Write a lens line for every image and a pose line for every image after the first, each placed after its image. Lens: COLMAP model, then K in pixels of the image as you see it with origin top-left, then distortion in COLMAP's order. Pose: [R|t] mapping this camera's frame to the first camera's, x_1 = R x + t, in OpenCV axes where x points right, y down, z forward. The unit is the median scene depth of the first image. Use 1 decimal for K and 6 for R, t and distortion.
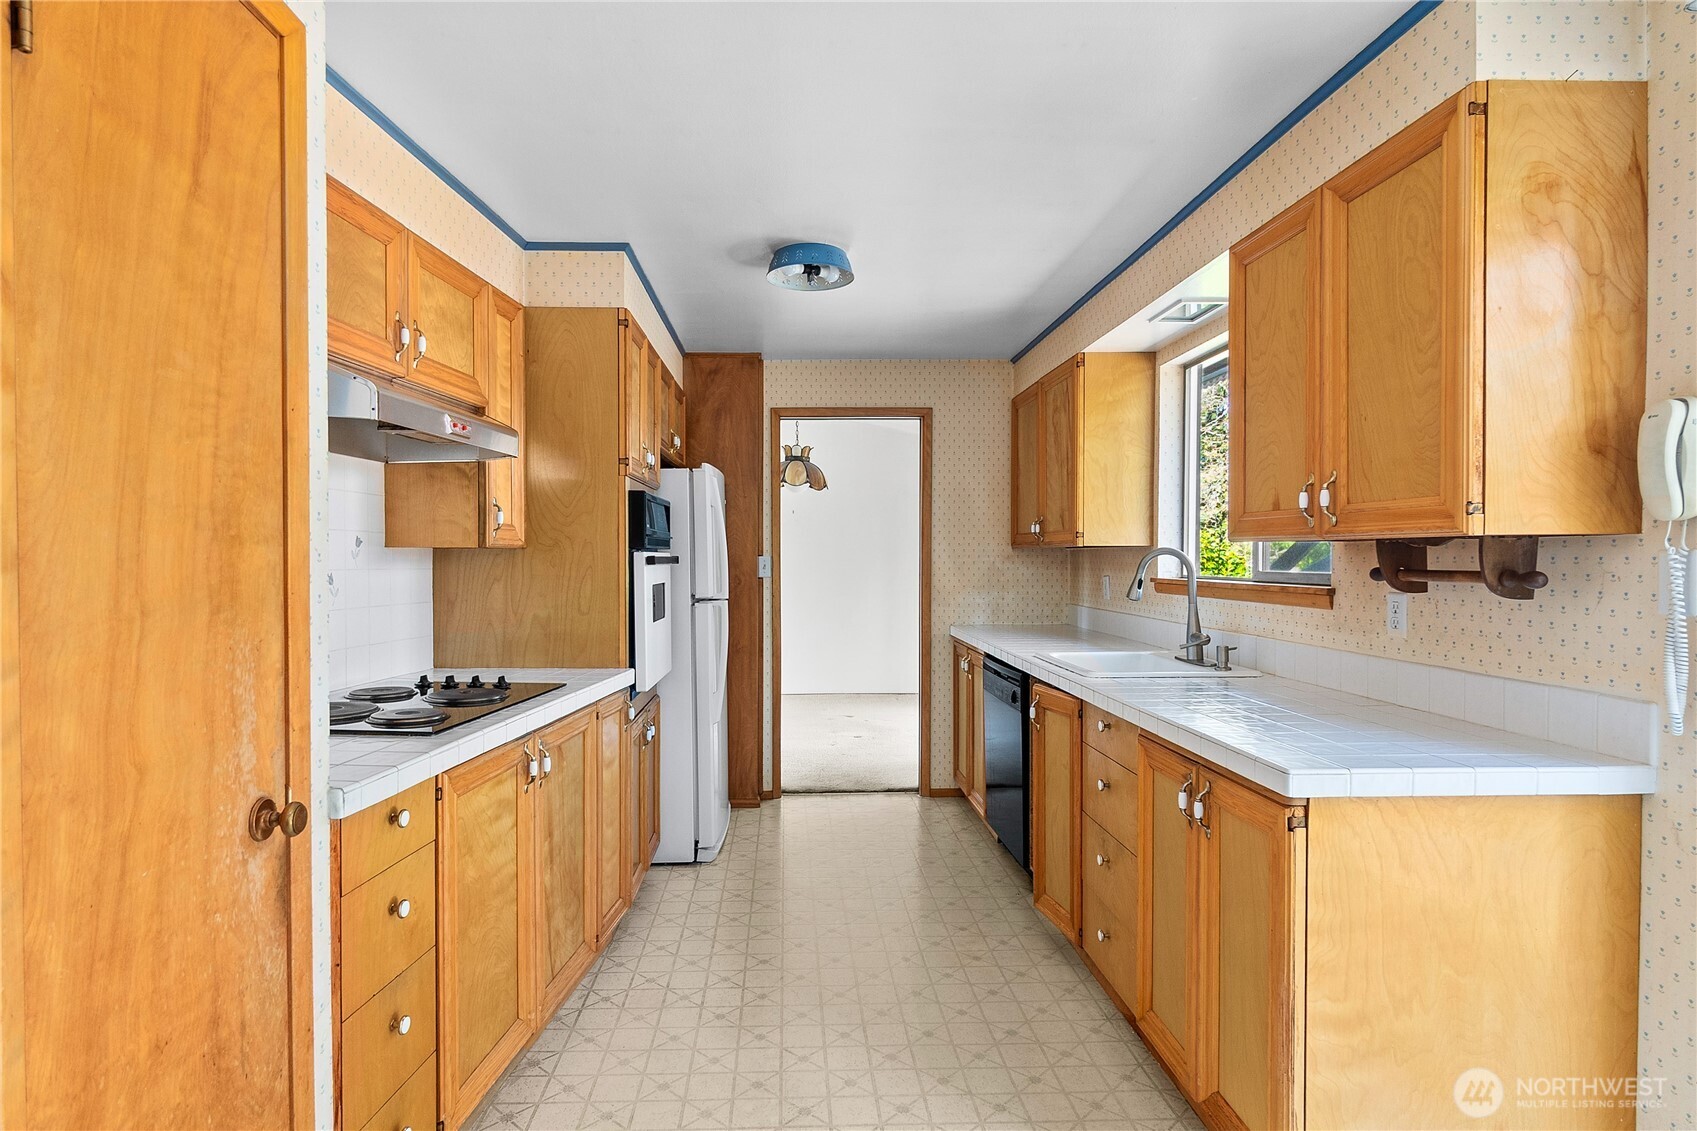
lens RADIAL K [[906.3, 0, 849.0], [0, 906.3, 570.1], [0, 0, 1]] dist [0.001763, 0.002588]
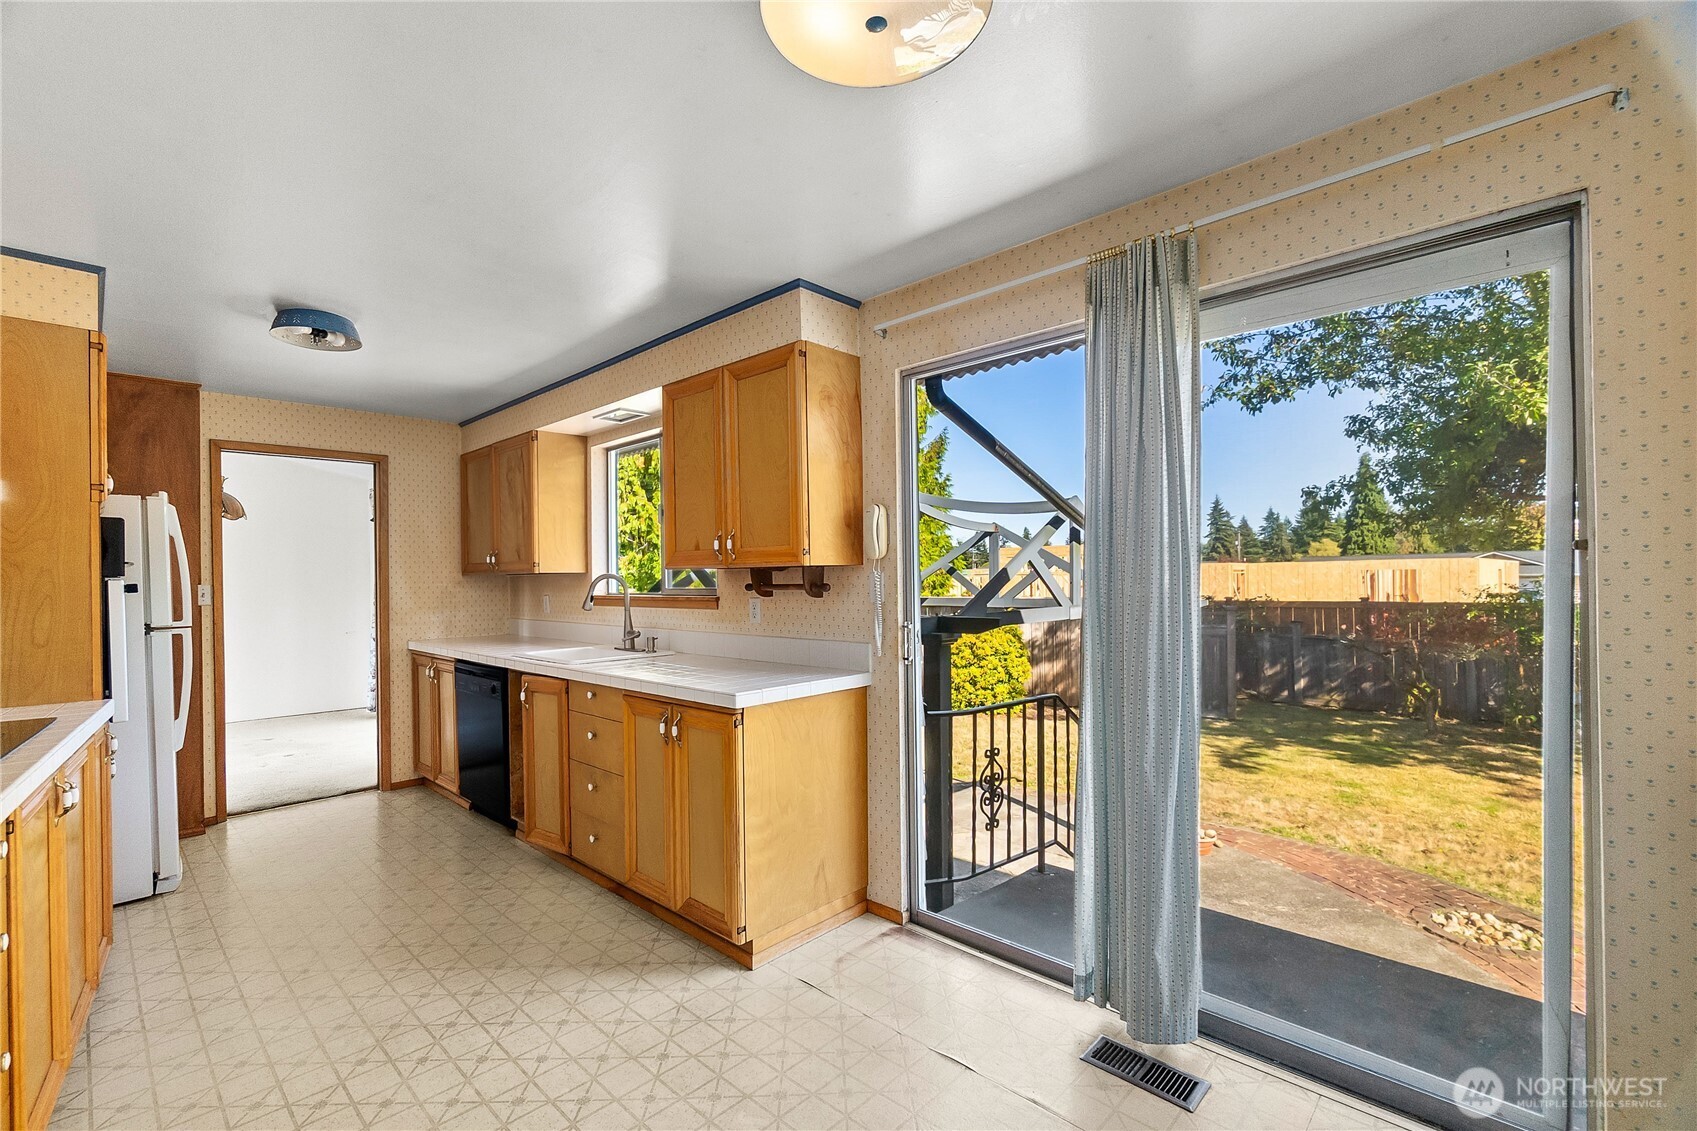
lens RADIAL K [[750.1, 0, 846.9], [0, 750.1, 573.5], [0, 0, 1]] dist [-0.011623, -0.000077]
pose [[0.704081, -0.004021, 0.710108, -0.242830], [0.024356, 0.999532, -0.018489, 0.006915], [-0.709702, 0.030313, 0.703850, -0.128737]]
